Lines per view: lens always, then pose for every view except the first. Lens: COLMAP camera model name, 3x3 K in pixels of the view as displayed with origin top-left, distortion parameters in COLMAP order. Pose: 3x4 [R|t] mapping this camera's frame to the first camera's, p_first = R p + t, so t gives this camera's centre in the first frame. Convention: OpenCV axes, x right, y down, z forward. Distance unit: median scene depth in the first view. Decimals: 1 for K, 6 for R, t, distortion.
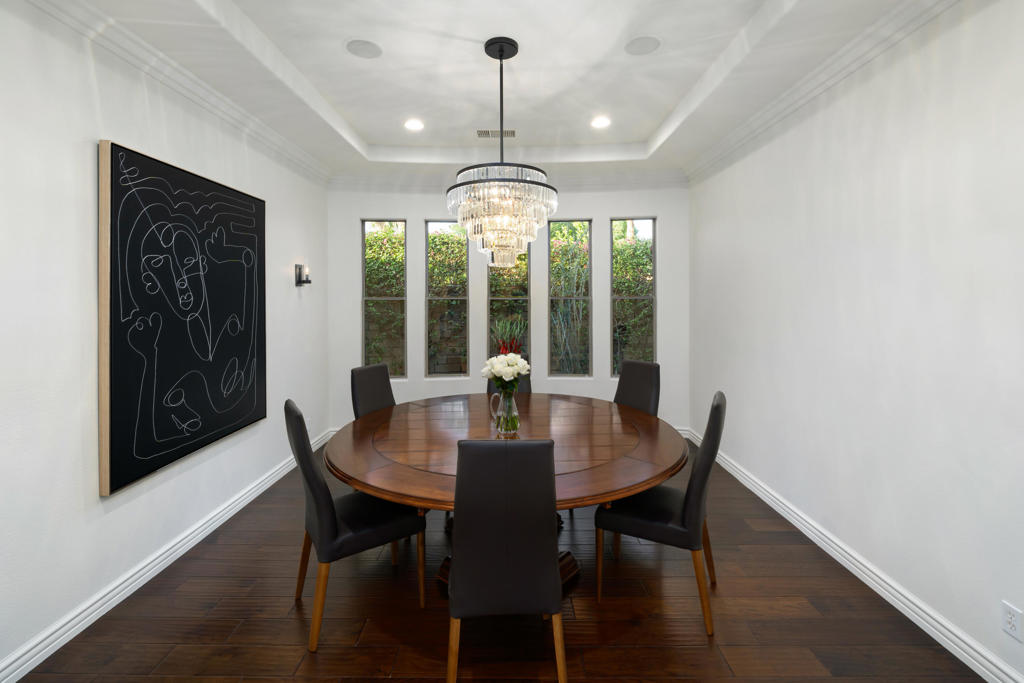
lens RADIAL K [[462.9, 0, 499.2], [0, 462.9, 297.4], [0, 0, 1]] dist [0.000291, 0.000025]
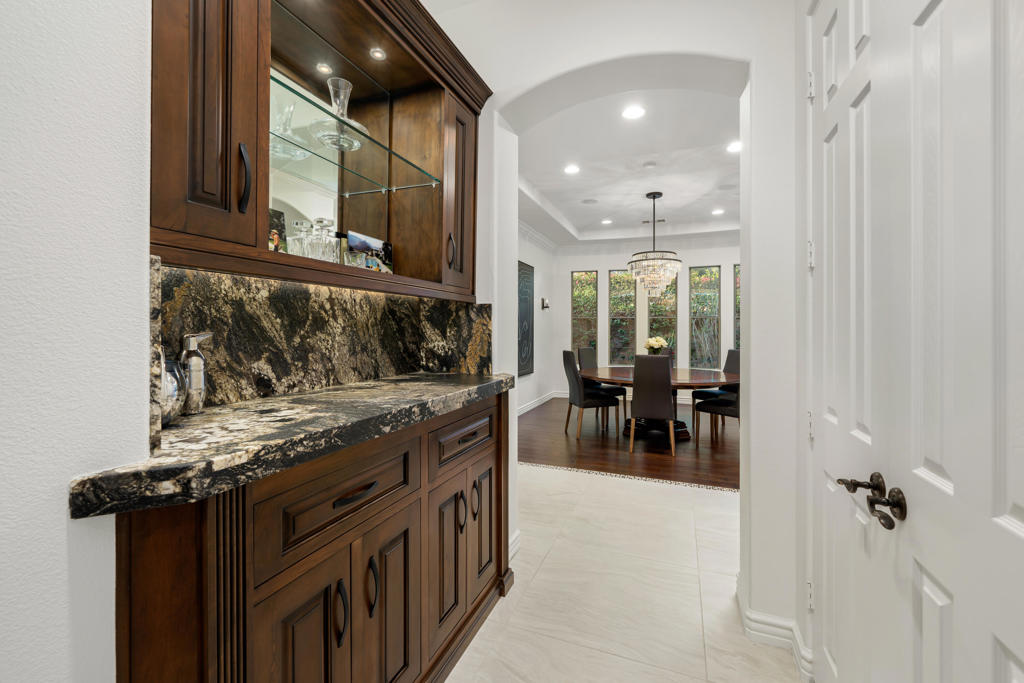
lens RADIAL K [[428.2, 0, 510.0], [0, 428.2, 325.5], [0, 0, 1]] dist [-0.001312, -0.000061]
pose [[0.941283, 0.005476, -0.337576, 0.046078], [-0.008009, 0.999949, -0.006112, 0.079534], [0.337525, 0.008457, 0.941279, -1.045583]]
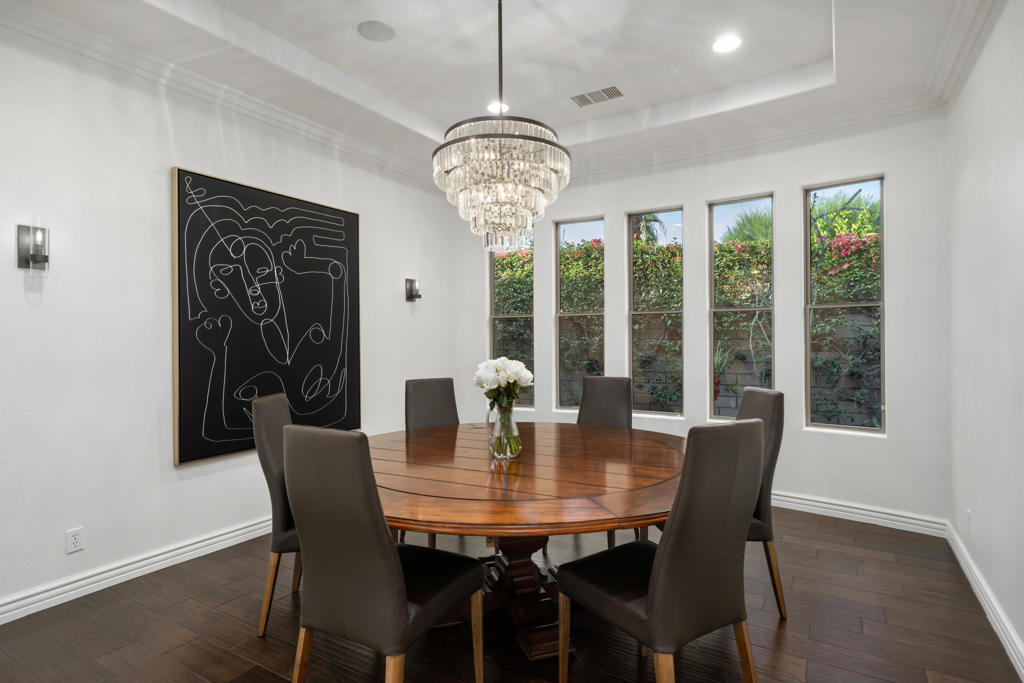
lens RADIAL K [[542.0, 0, 508.8], [0, 542.0, 344.4], [0, 0, 1]] dist [0.001683, 0.000147]
pose [[0.860684, 0.001161, -0.509138, 0.493800], [0.002720, 0.999973, 0.006879, 0.089377], [0.509132, -0.007306, 0.860657, 0.189755]]
